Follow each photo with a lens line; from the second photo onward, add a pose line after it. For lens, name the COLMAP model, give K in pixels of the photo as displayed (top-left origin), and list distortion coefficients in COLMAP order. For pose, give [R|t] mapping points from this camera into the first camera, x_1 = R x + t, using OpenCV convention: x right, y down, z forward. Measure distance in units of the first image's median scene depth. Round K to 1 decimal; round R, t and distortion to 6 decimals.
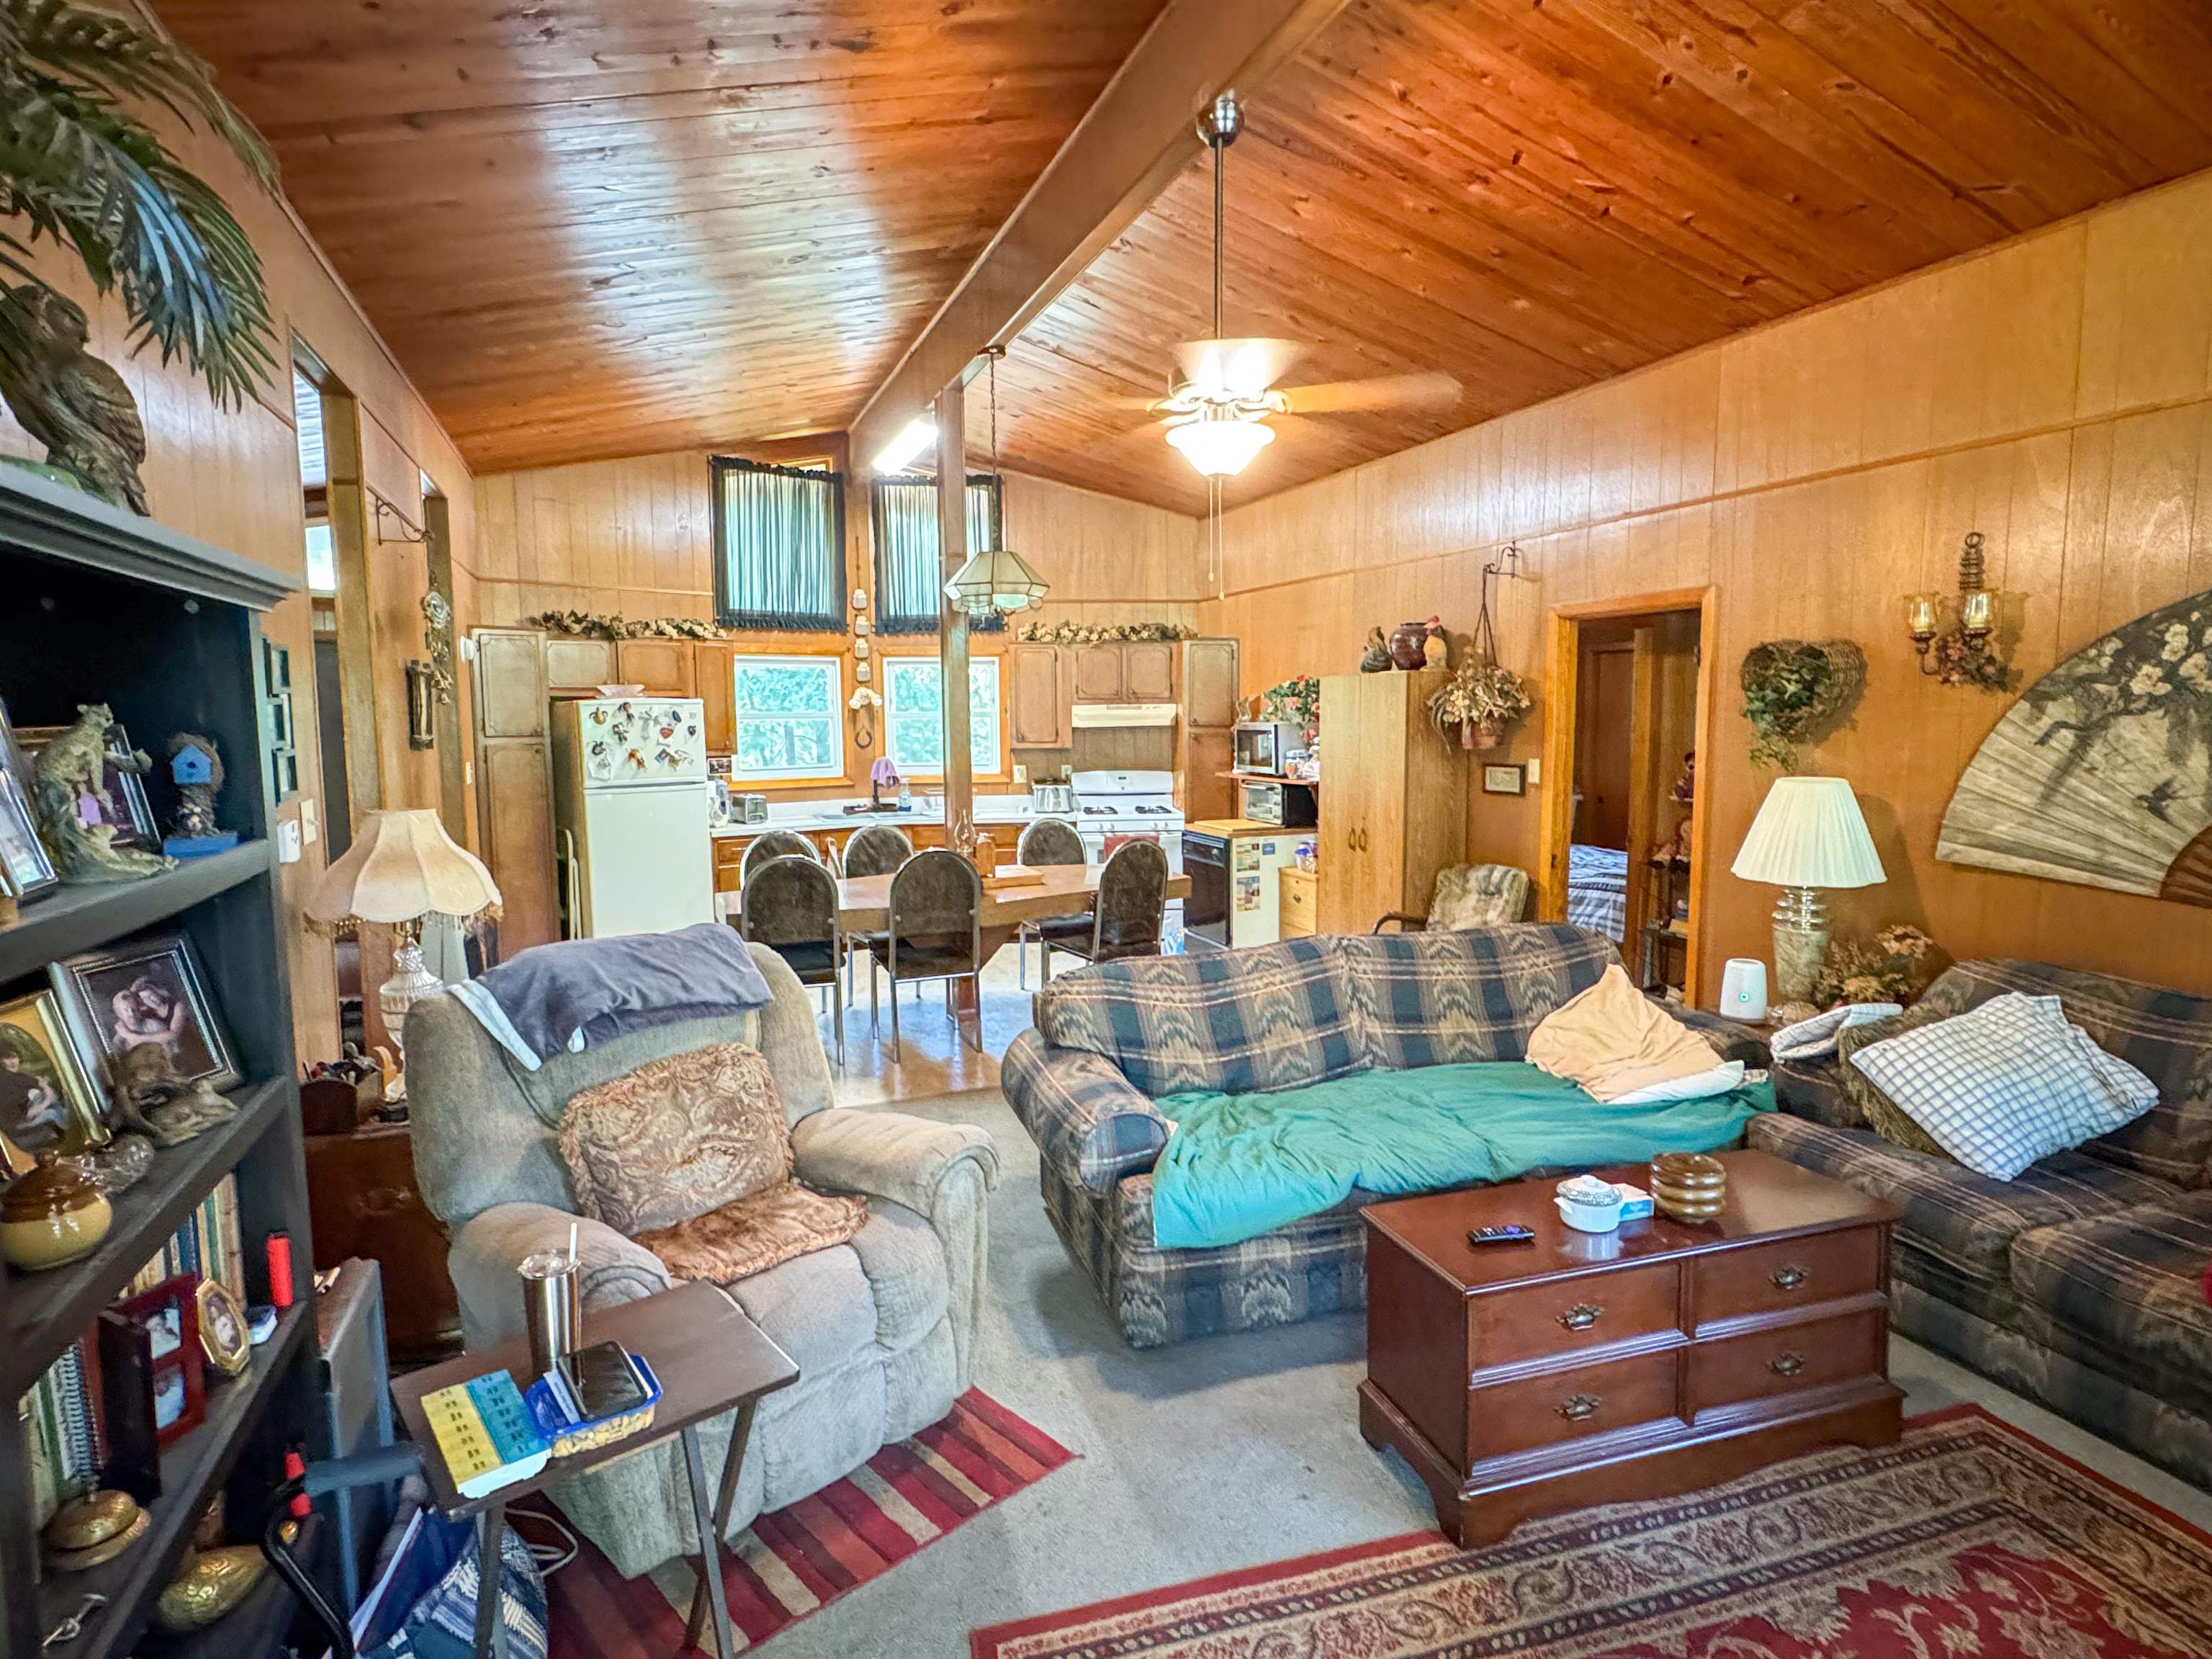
lens RADIAL K [[1155.8, 0, 1107.8], [0, 1155.8, 830.4], [0, 0, 1]] dist [0.000392, 0.001580]
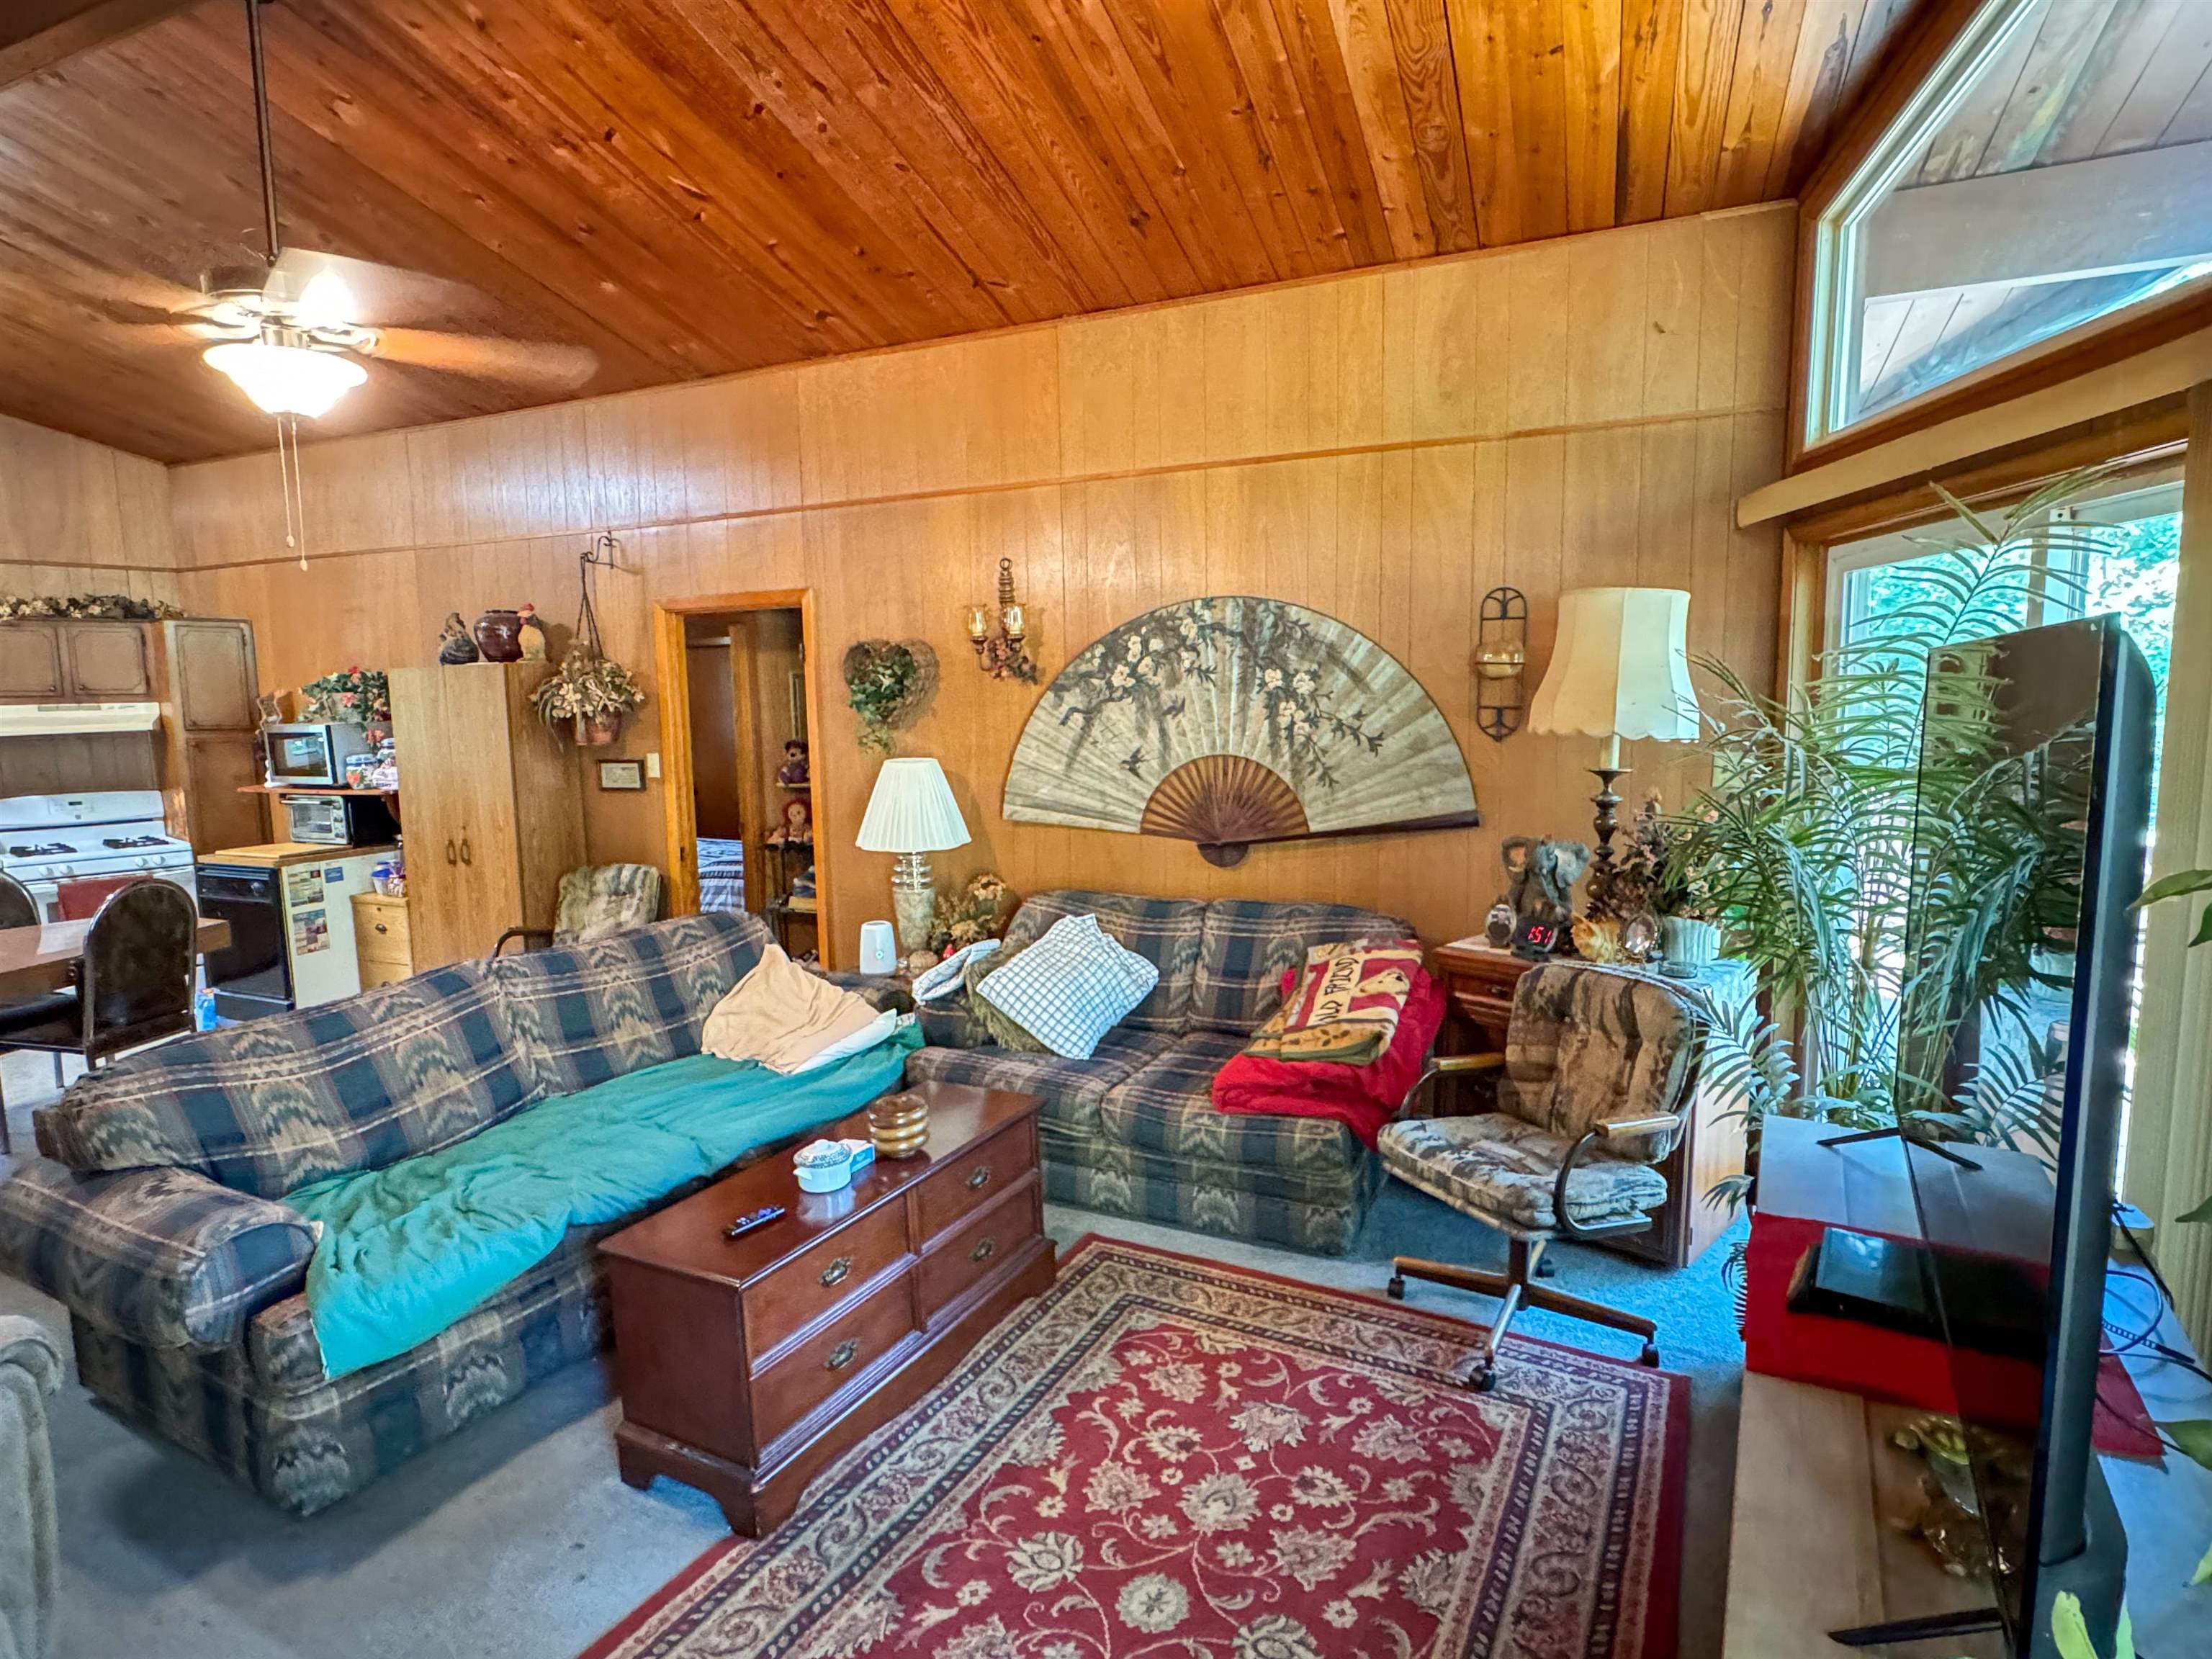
lens RADIAL K [[1153.2, 0, 1100.5], [0, 1153.2, 830.3], [0, 0, 1]] dist [-0.003280, 0.000588]
pose [[0.715220, -0.087056, 0.693457, -0.067830], [0.084368, 0.995710, 0.037985, -0.001617], [-0.693789, 0.031338, 0.719496, 0.033475]]
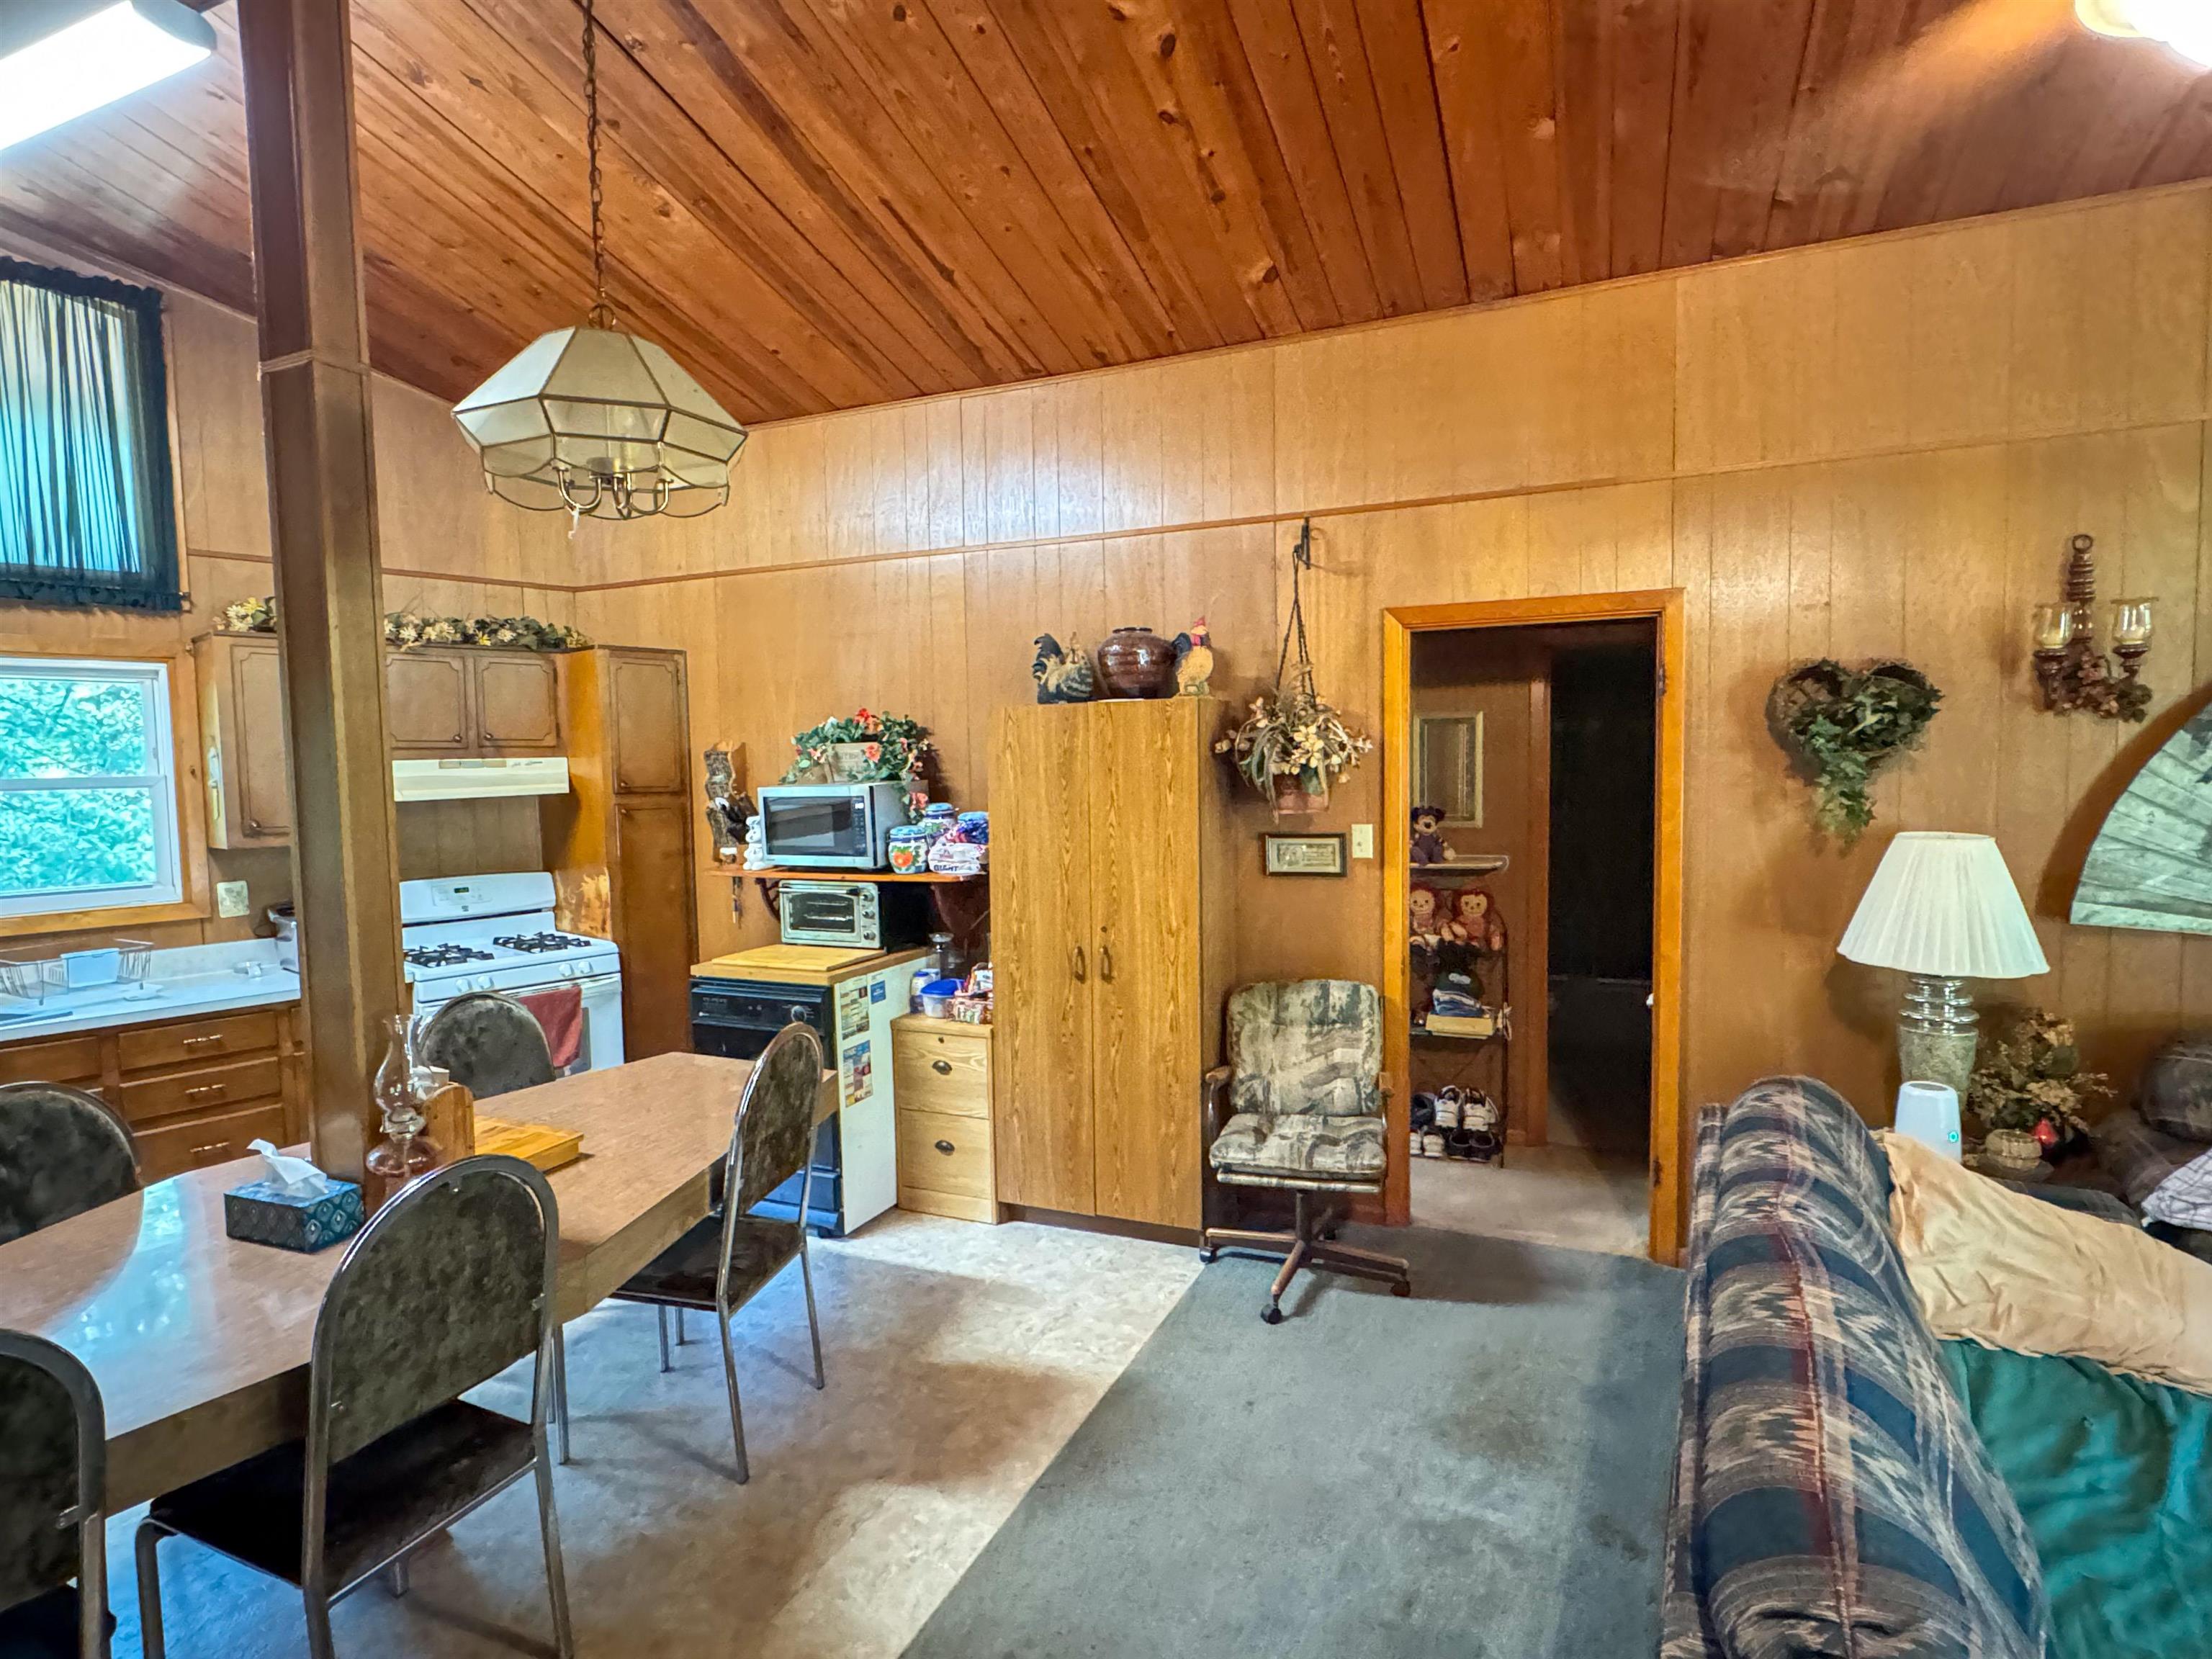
lens RADIAL K [[1154.7, 0, 1098.4], [0, 1154.7, 834.3], [0, 0, 1]] dist [-0.001968, -0.000175]
pose [[0.718371, -0.051017, 0.693787, -0.338079], [0.085523, 0.996219, -0.015298, -0.082720], [-0.690383, 0.070324, 0.720018, 0.849345]]
